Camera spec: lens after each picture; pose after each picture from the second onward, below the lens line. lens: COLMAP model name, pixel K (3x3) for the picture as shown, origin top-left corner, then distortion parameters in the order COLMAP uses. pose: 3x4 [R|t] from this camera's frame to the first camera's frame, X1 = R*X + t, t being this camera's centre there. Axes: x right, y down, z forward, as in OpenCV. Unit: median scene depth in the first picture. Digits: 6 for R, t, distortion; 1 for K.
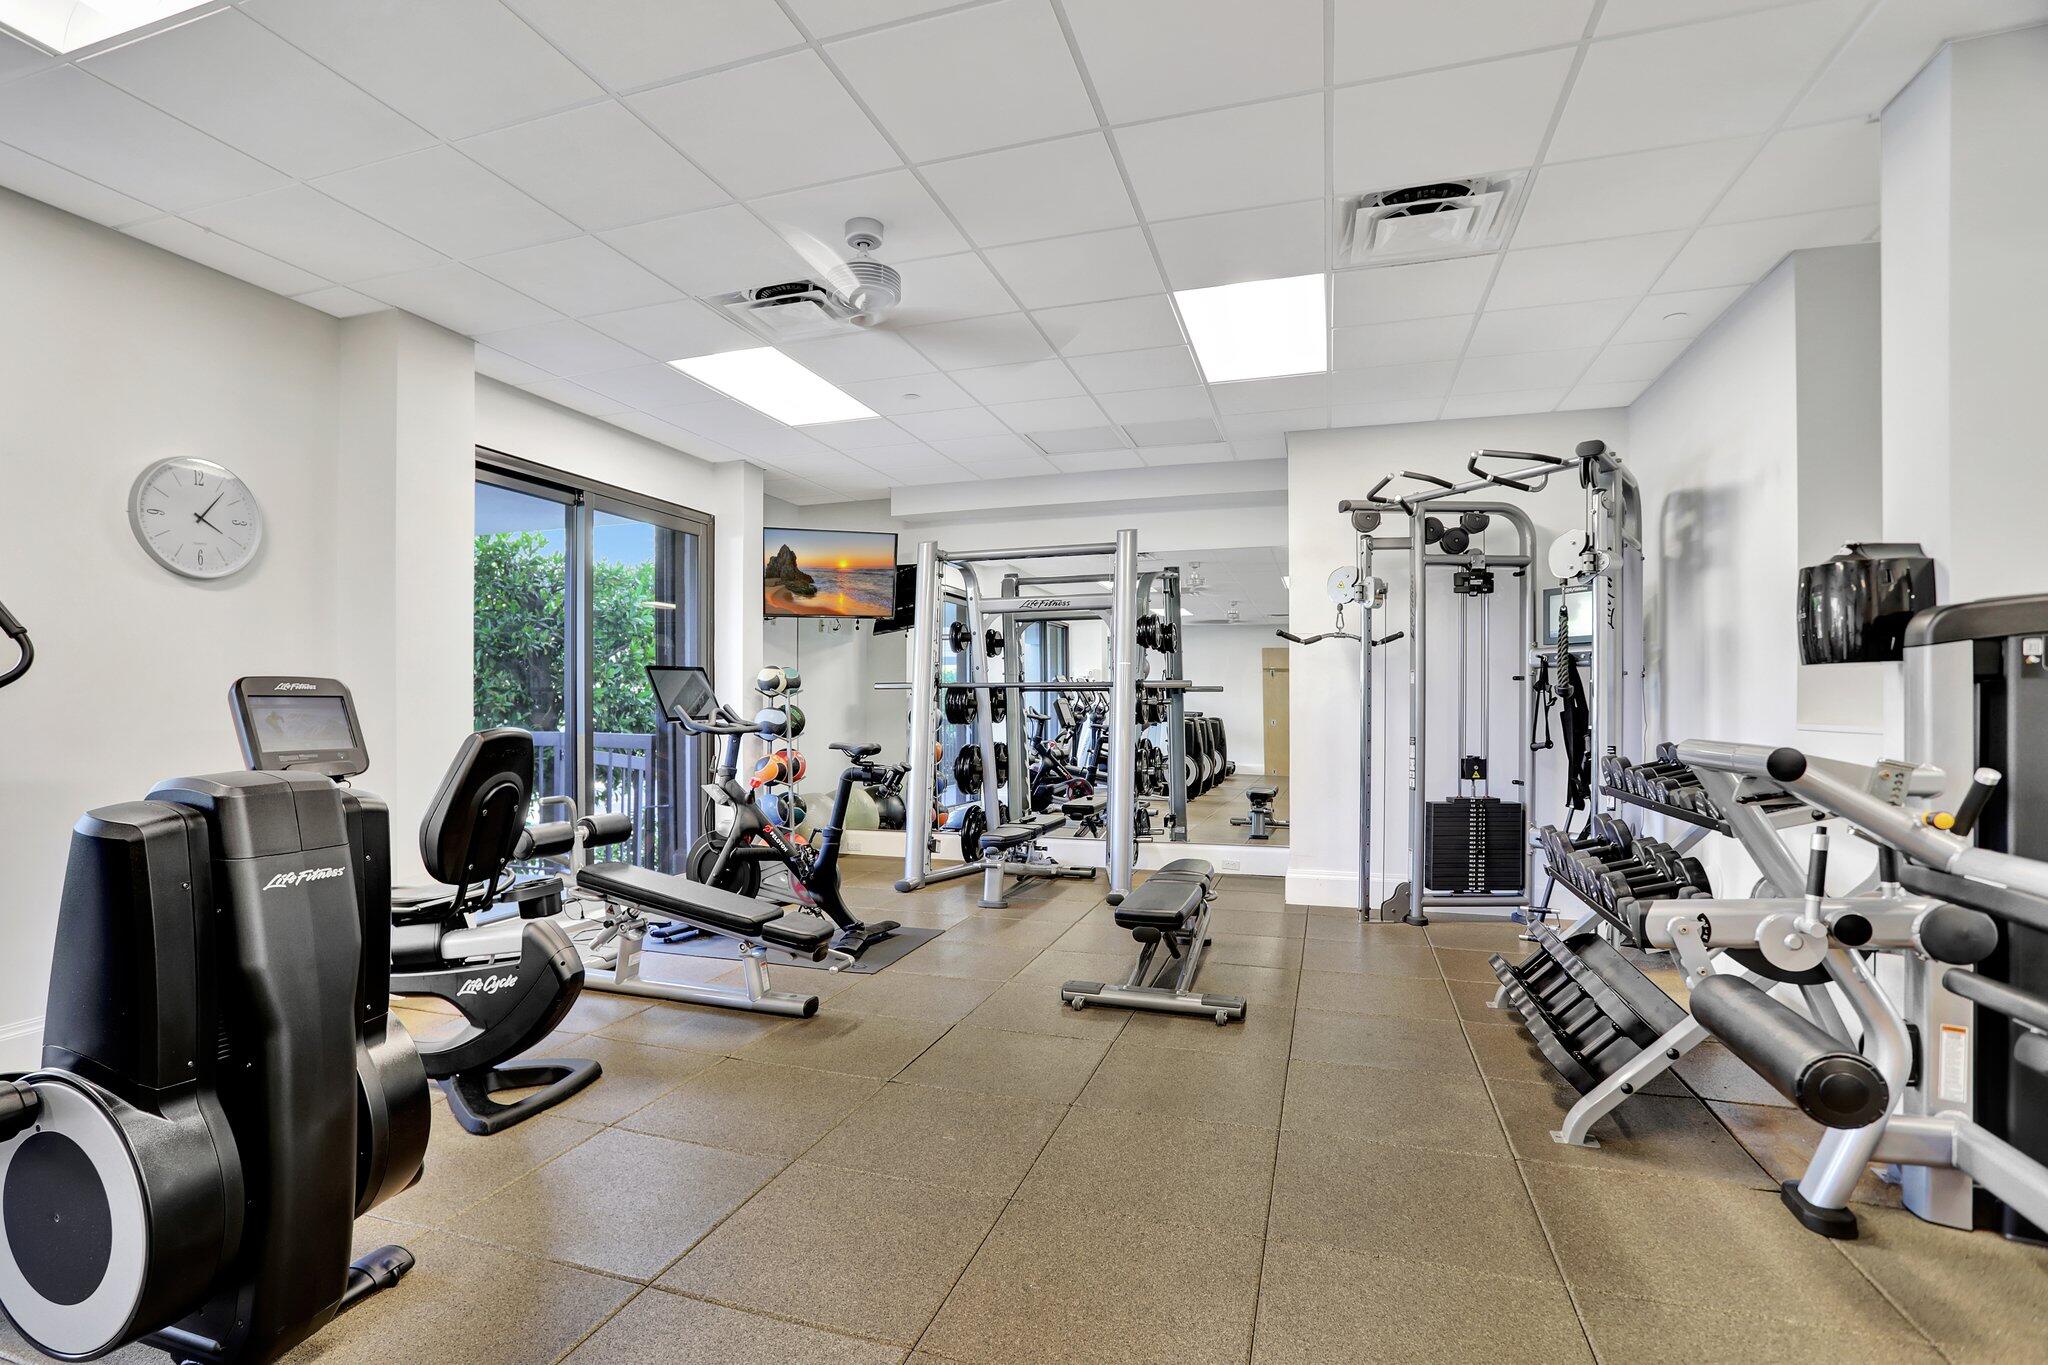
lens RADIAL K [[980.9, 0, 1016.7], [0, 980.9, 701.4], [0, 0, 1]] dist [0.000152, 0.000080]
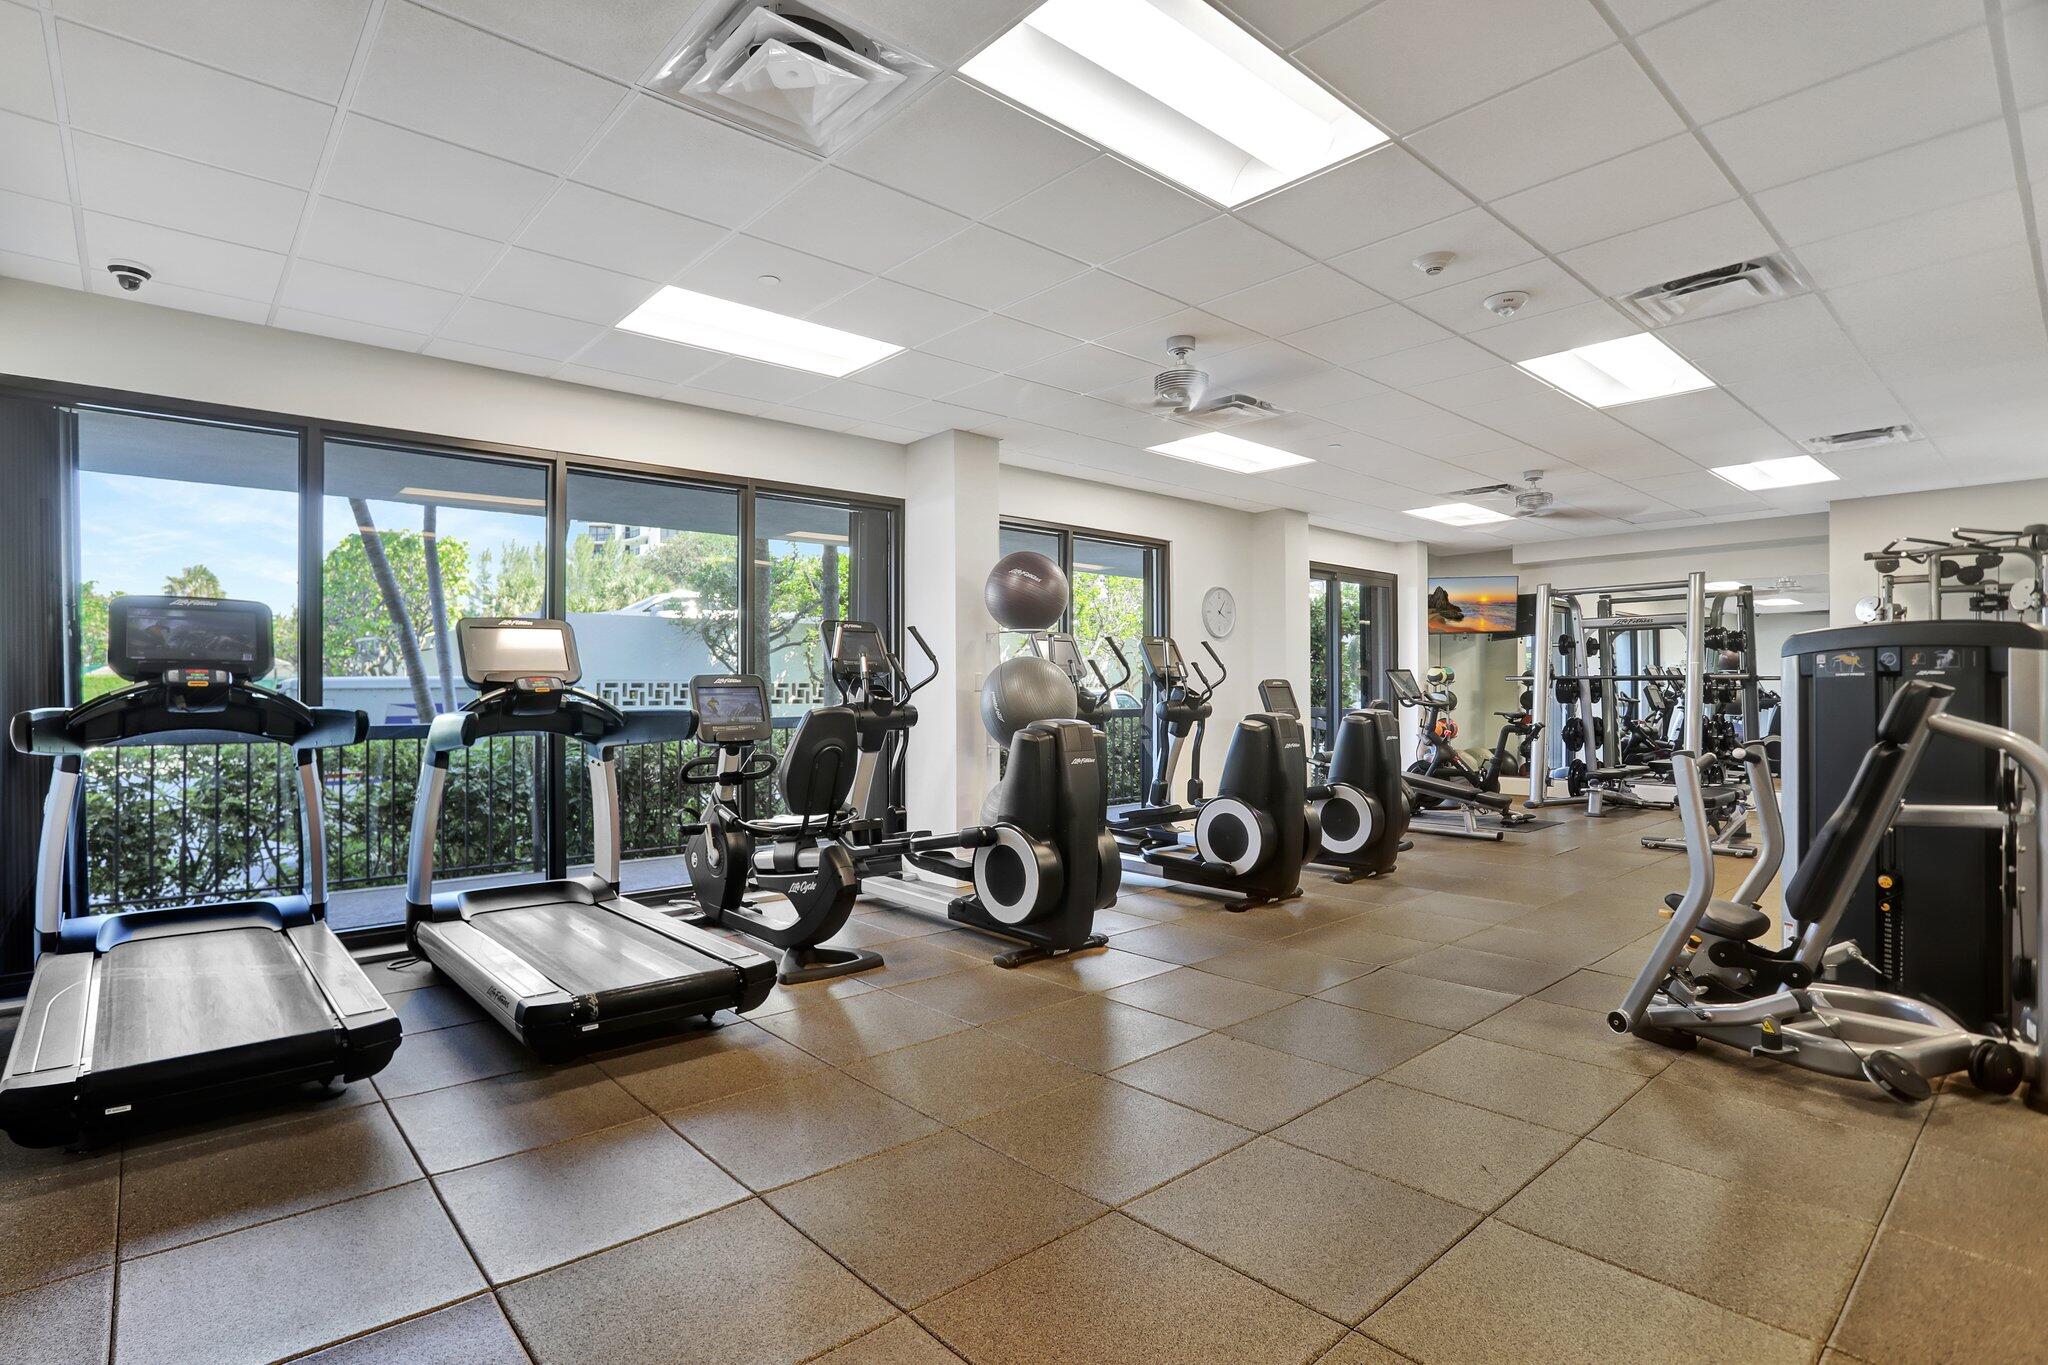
lens RADIAL K [[1009.2, 0, 1028.1], [0, 1009.2, 688.2], [0, 0, 1]] dist [-0.001611, 0.000024]
pose [[0.869045, -0.000659, -0.494732, -0.011438], [0.001005, 0.999999, 0.000433, -0.001608], [0.494732, -0.000874, 0.869045, -0.749911]]
